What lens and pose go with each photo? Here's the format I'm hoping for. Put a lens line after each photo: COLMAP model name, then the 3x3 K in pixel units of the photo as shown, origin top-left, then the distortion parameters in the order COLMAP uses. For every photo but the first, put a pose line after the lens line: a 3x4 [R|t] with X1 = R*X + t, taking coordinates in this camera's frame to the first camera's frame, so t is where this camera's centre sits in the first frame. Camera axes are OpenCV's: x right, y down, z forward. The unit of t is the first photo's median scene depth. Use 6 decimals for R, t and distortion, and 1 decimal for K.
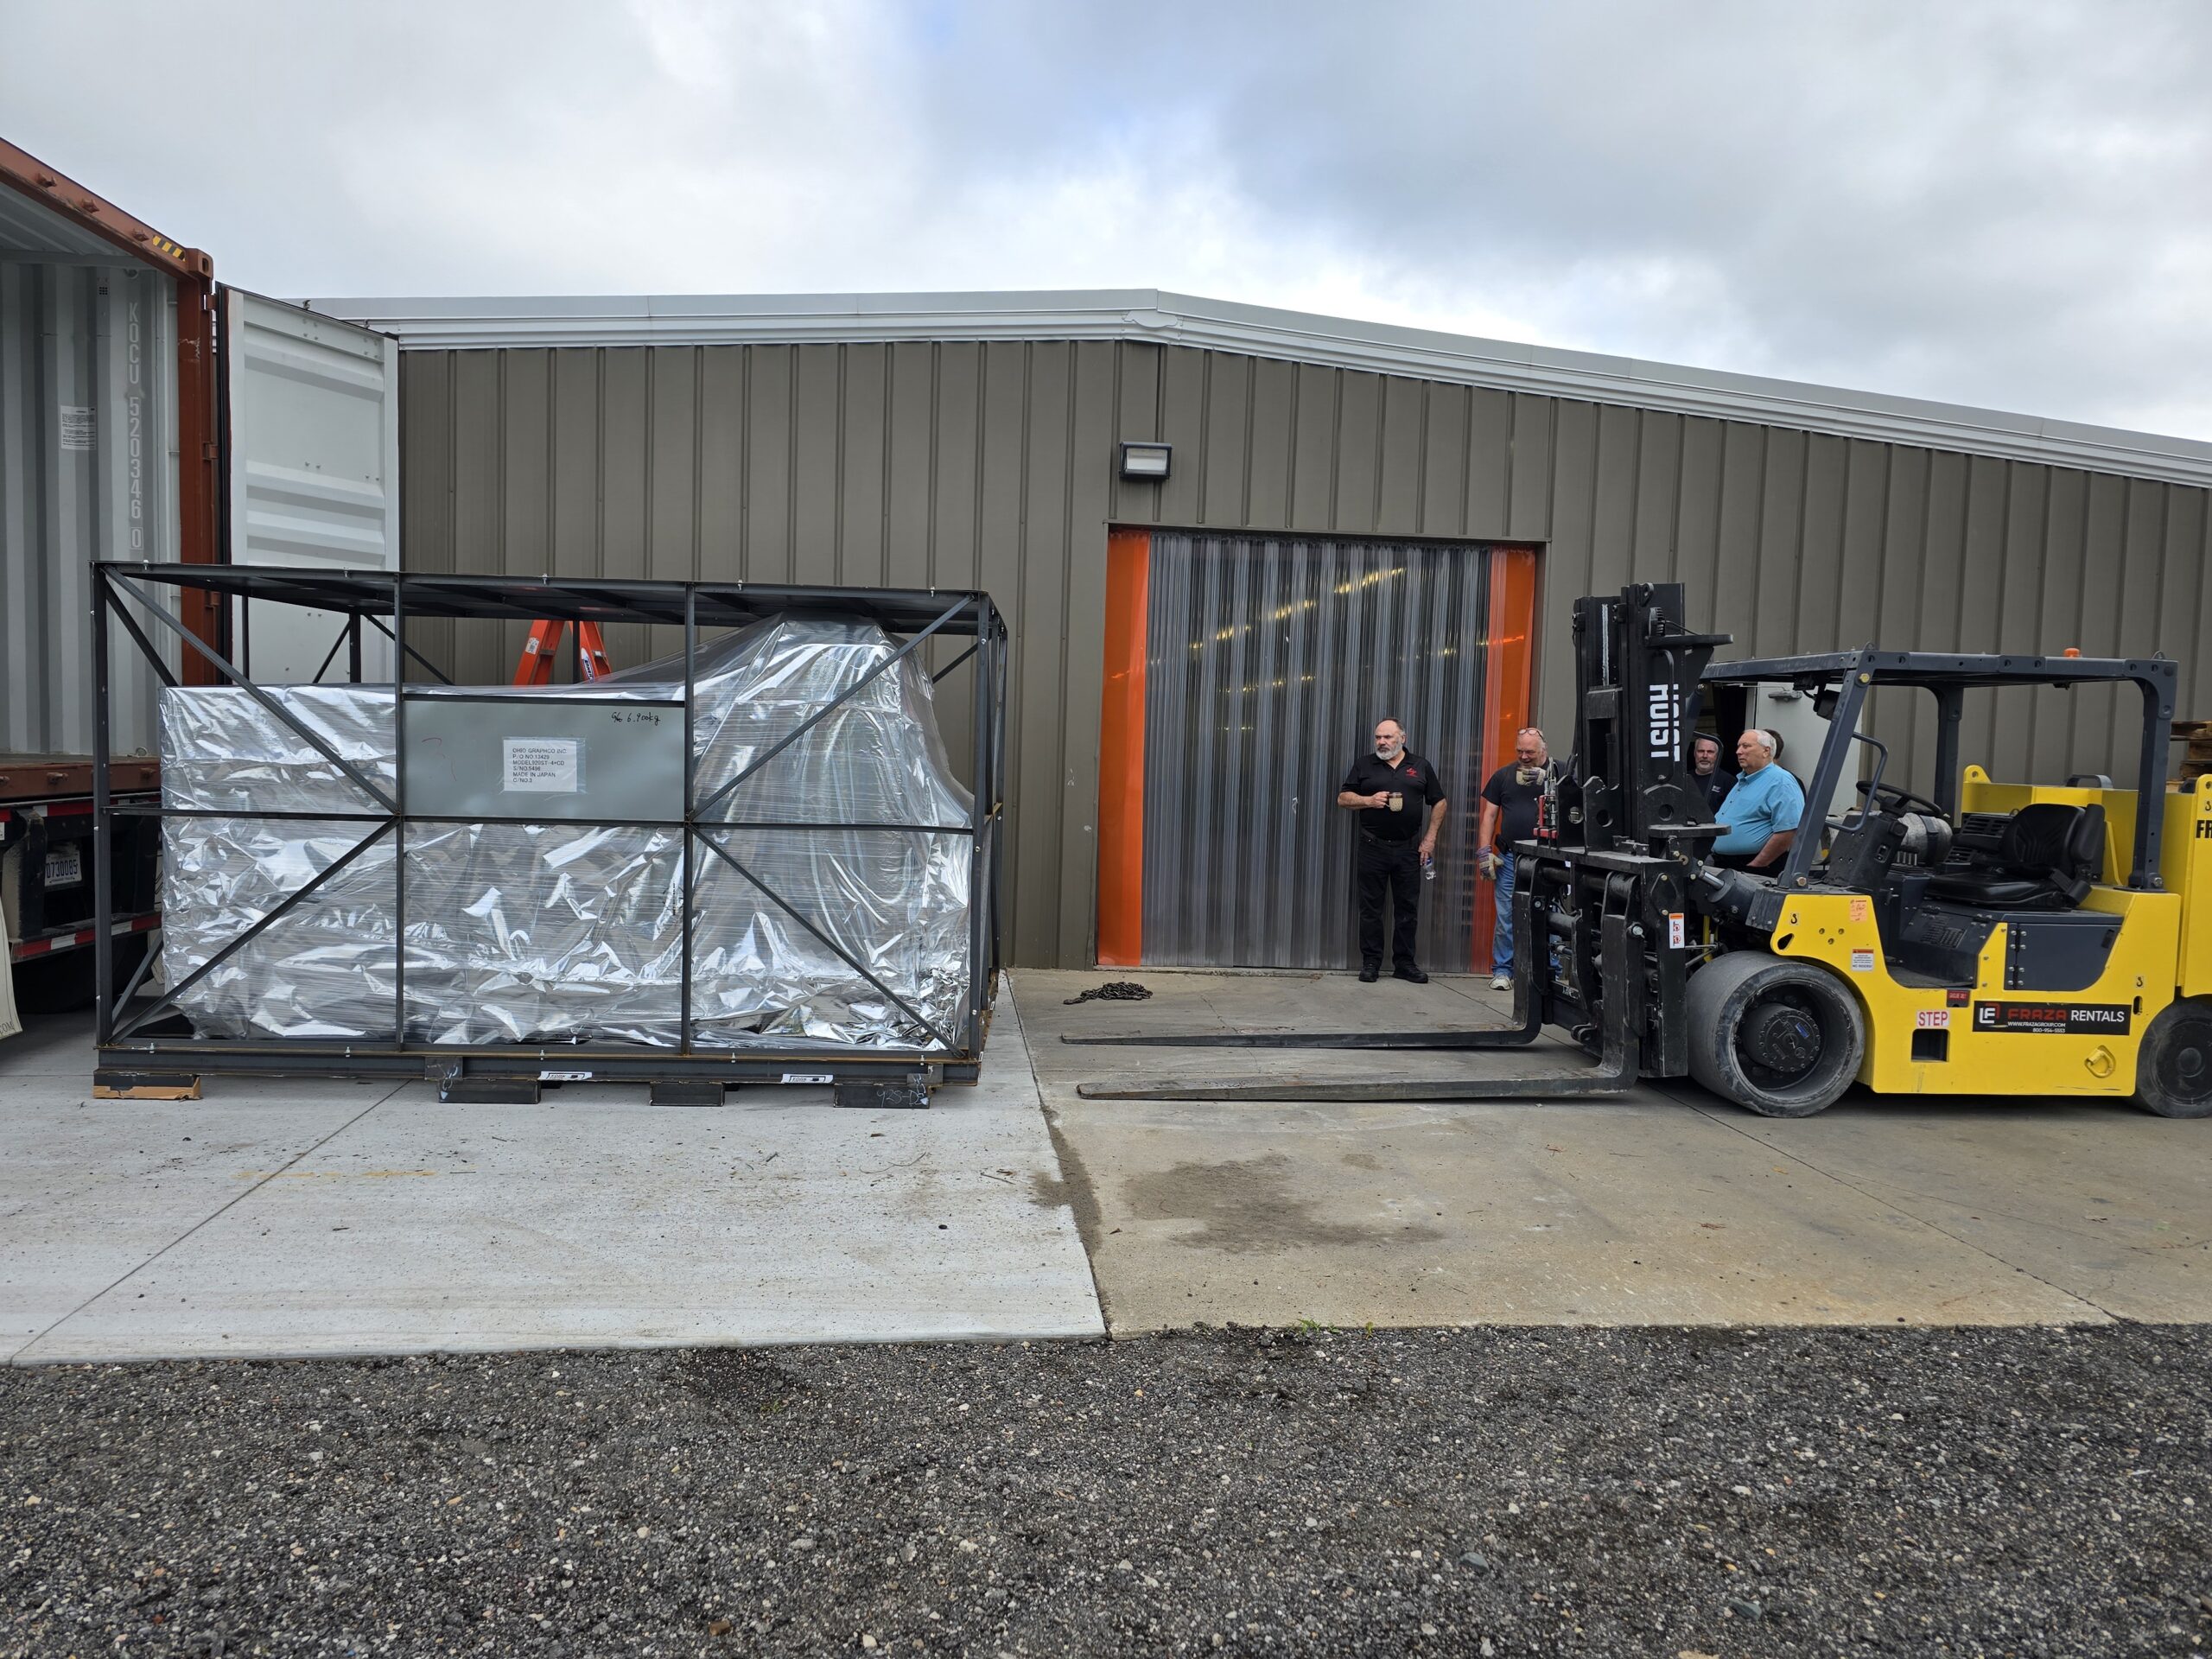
lens RADIAL K [[1463.0, 0, 1095.6], [0, 1463.0, 838.8], [0, 0, 1]] dist [0.074655, -0.074239]
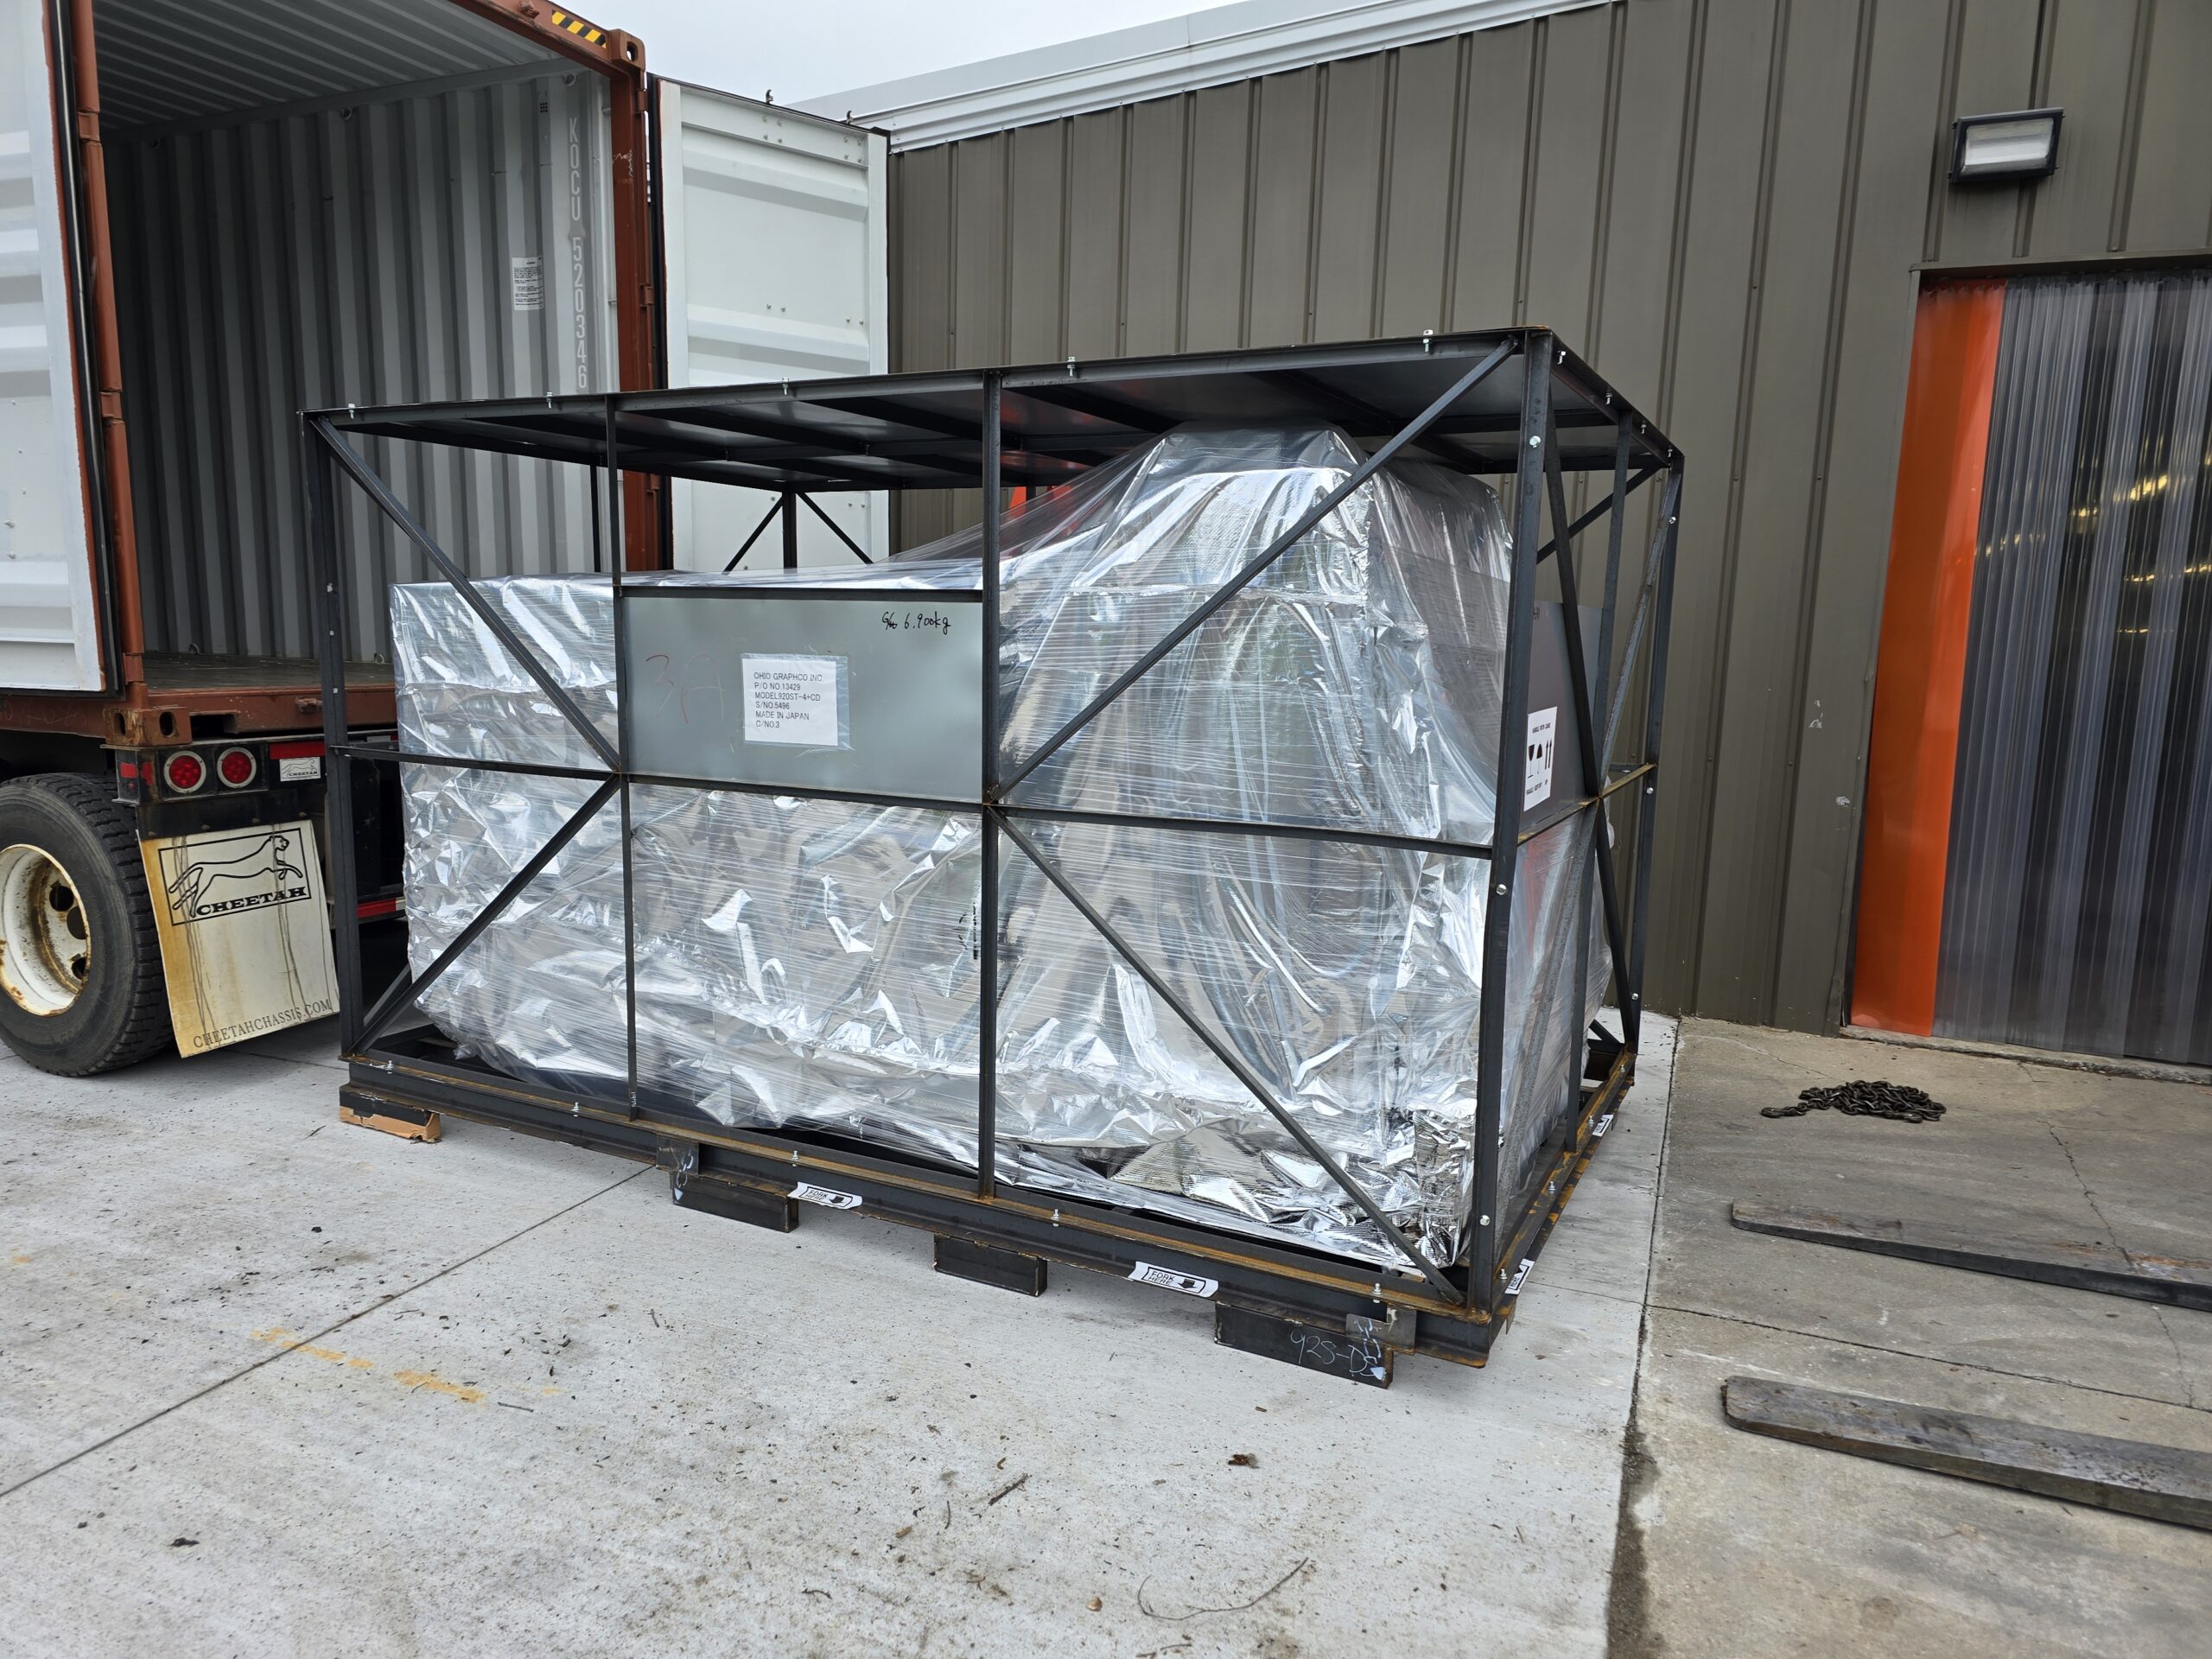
lens RADIAL K [[1463.0, 0, 1095.6], [0, 1463.0, 838.8], [0, 0, 1]] dist [0.074655, -0.074239]
pose [[0.873885, 0.062454, -0.482104, 0.033102], [-0.032877, 0.997036, 0.069565, -0.038094], [0.485019, -0.044941, 0.873348, 0.514027]]
